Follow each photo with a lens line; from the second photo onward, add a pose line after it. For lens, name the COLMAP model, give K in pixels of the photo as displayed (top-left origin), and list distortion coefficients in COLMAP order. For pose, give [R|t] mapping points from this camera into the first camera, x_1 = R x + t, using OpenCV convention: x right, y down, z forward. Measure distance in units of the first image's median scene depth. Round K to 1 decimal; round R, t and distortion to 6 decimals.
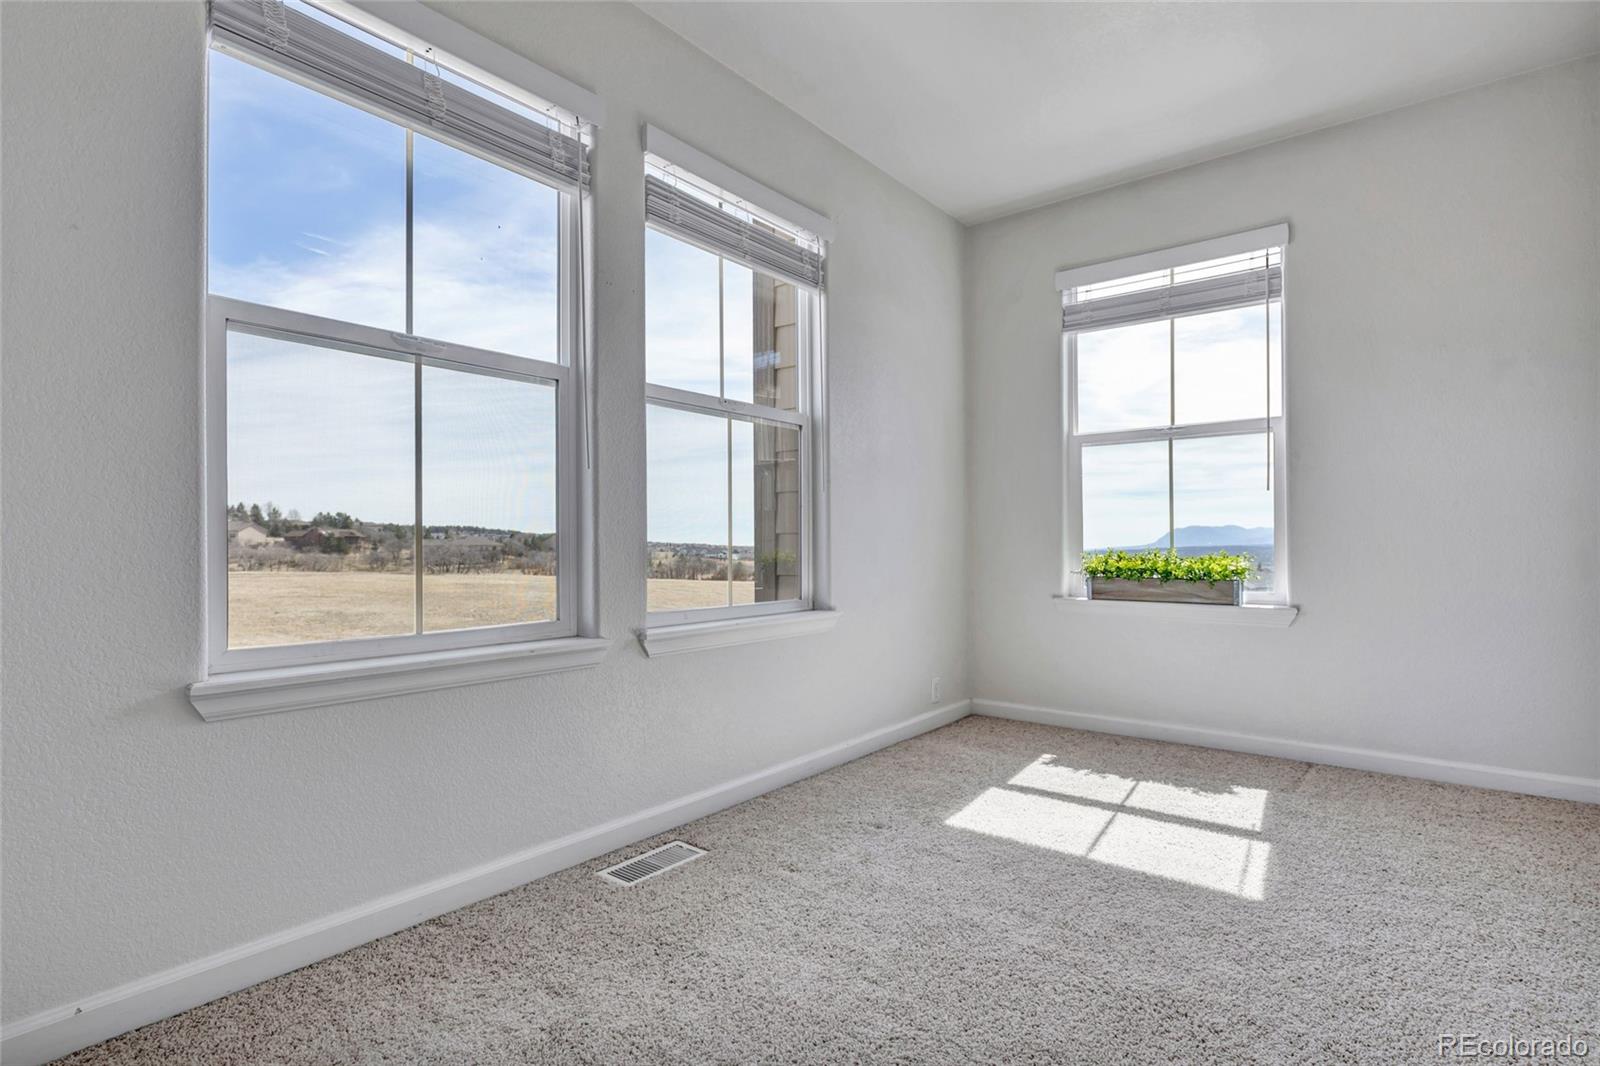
lens RADIAL K [[791.5, 0, 801.9], [0, 791.5, 538.6], [0, 0, 1]] dist [0.001848, 0.000194]
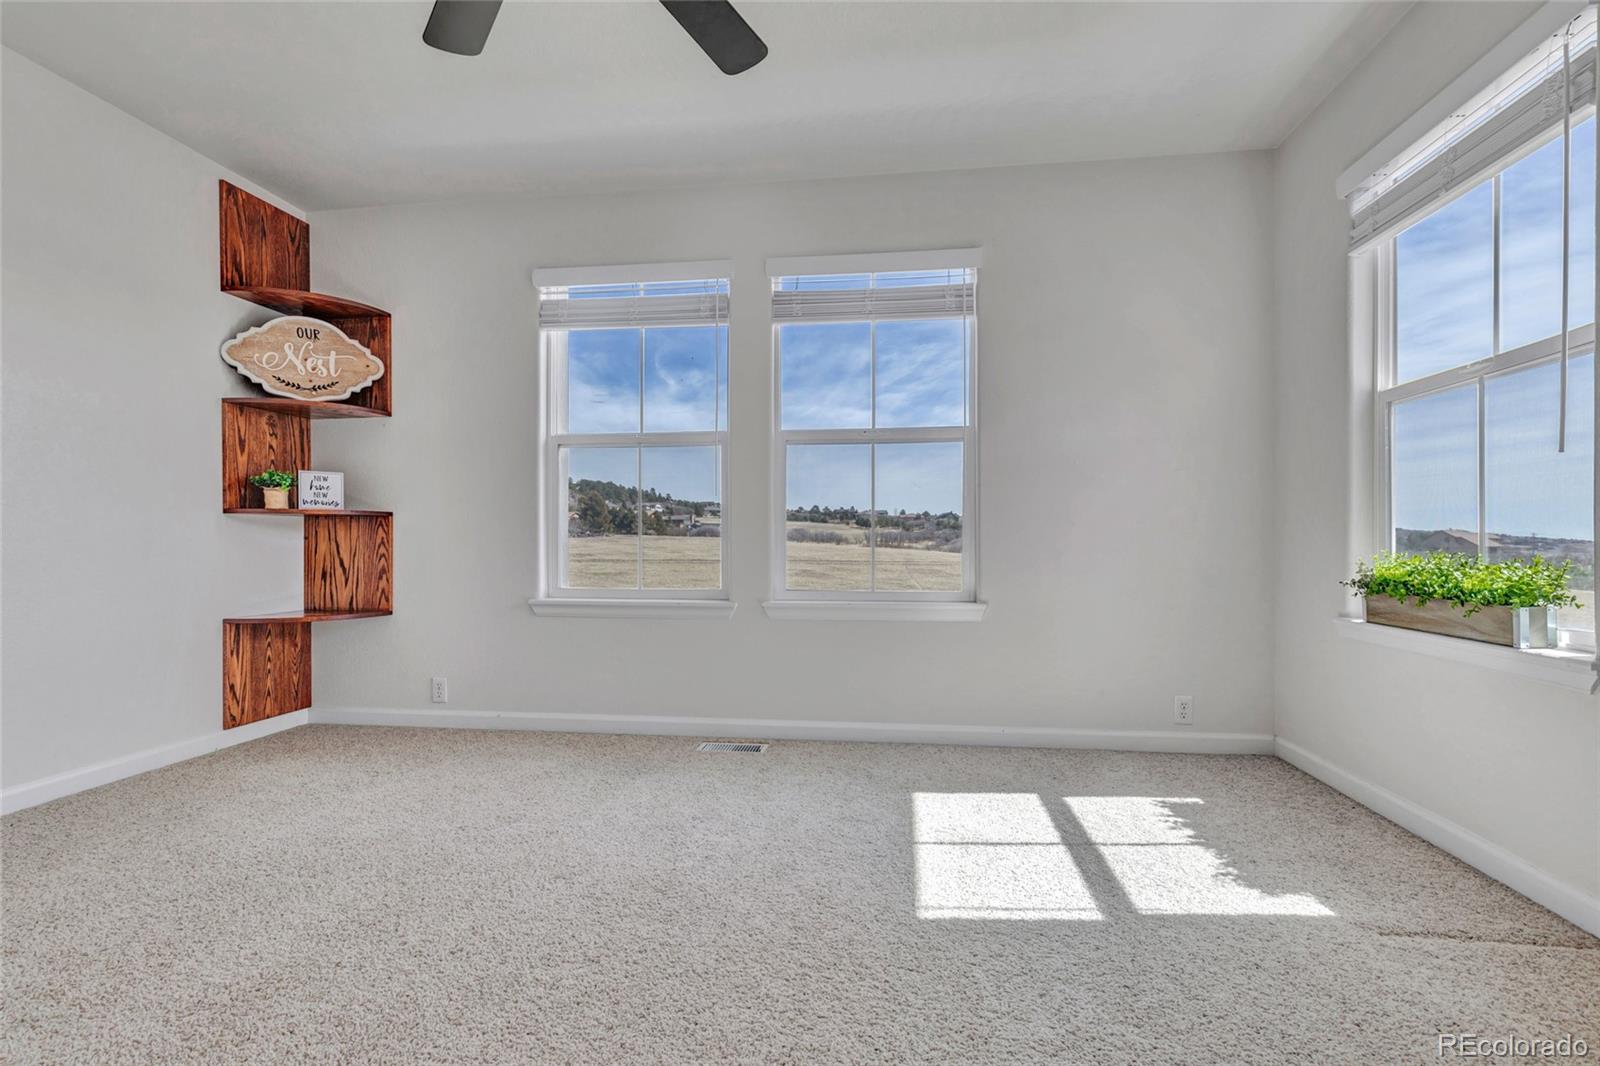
lens RADIAL K [[736.5, 0, 803.4], [0, 736.5, 540.2], [0, 0, 1]] dist [0.012368, 0.000515]
pose [[0.524003, 0.000548, -0.851716, 0.848725], [0.003269, 0.999991, 0.002654, -0.000747], [0.851710, -0.004176, 0.523996, 0.277679]]
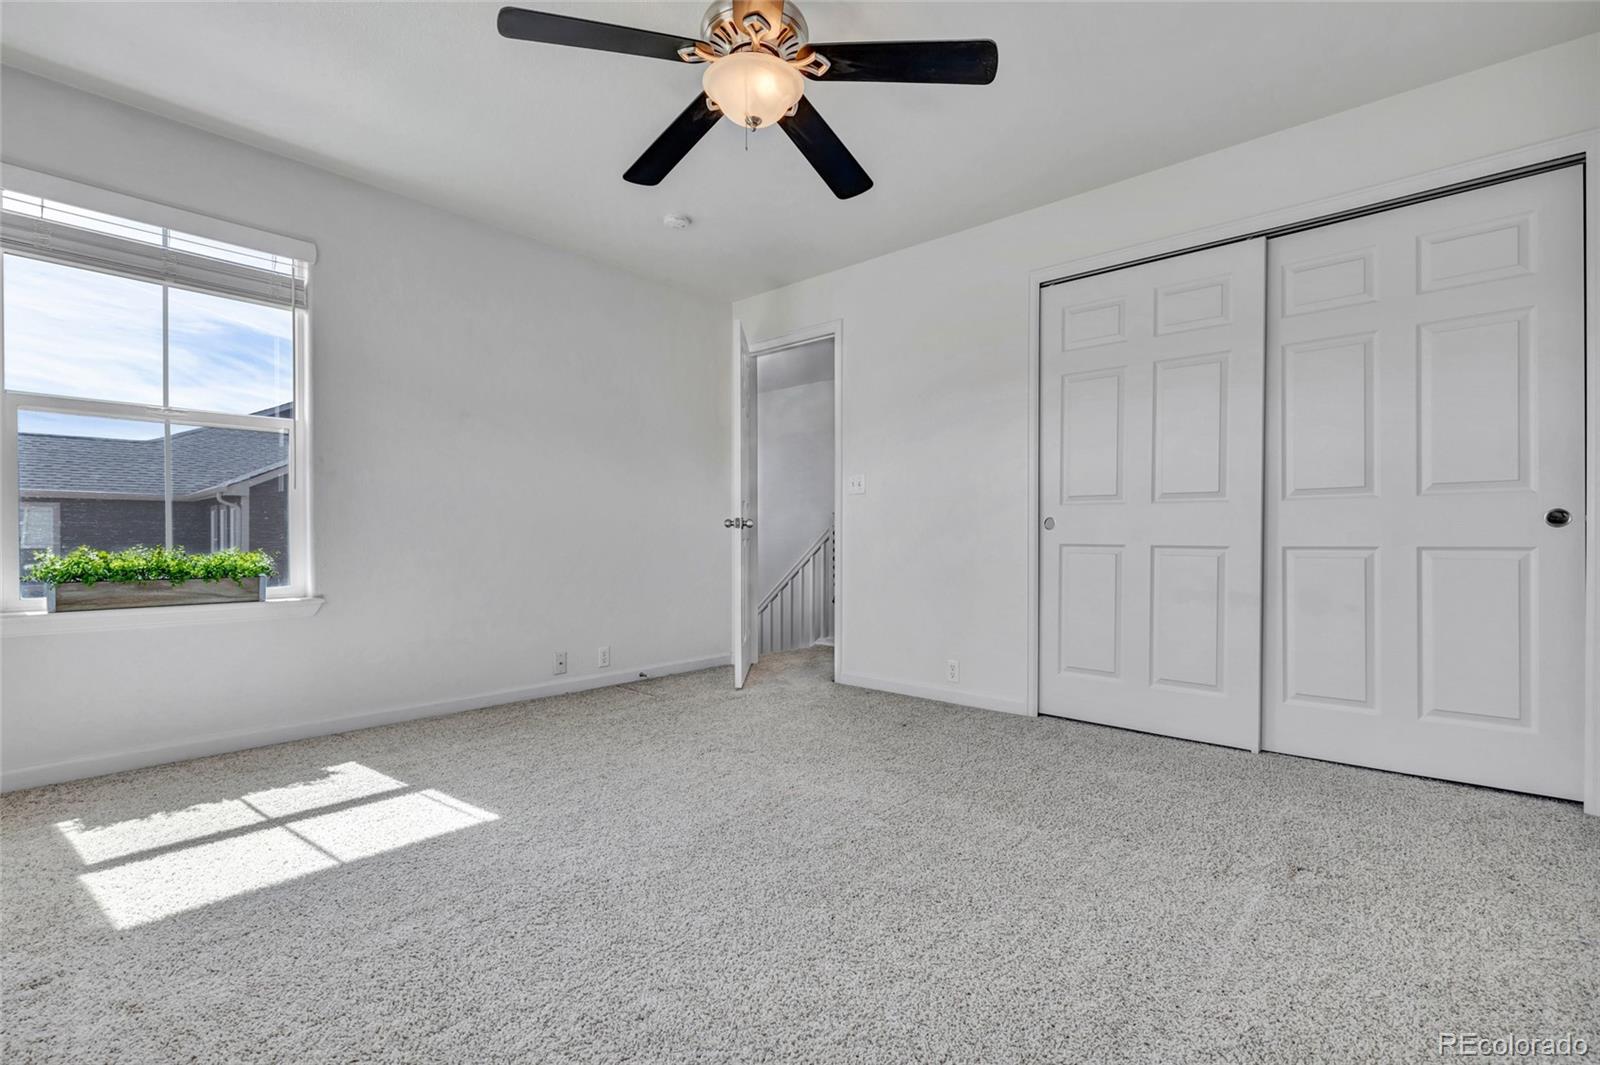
lens RADIAL K [[736.5, 0, 802.3], [0, 736.5, 535.5], [0, 0, 1]] dist [0.012368, 0.000515]
pose [[0.062326, 0.003157, 0.998051, -0.396643], [-0.005649, 0.999980, -0.002810, -0.000007], [-0.998040, -0.005463, 0.062343, 0.293905]]
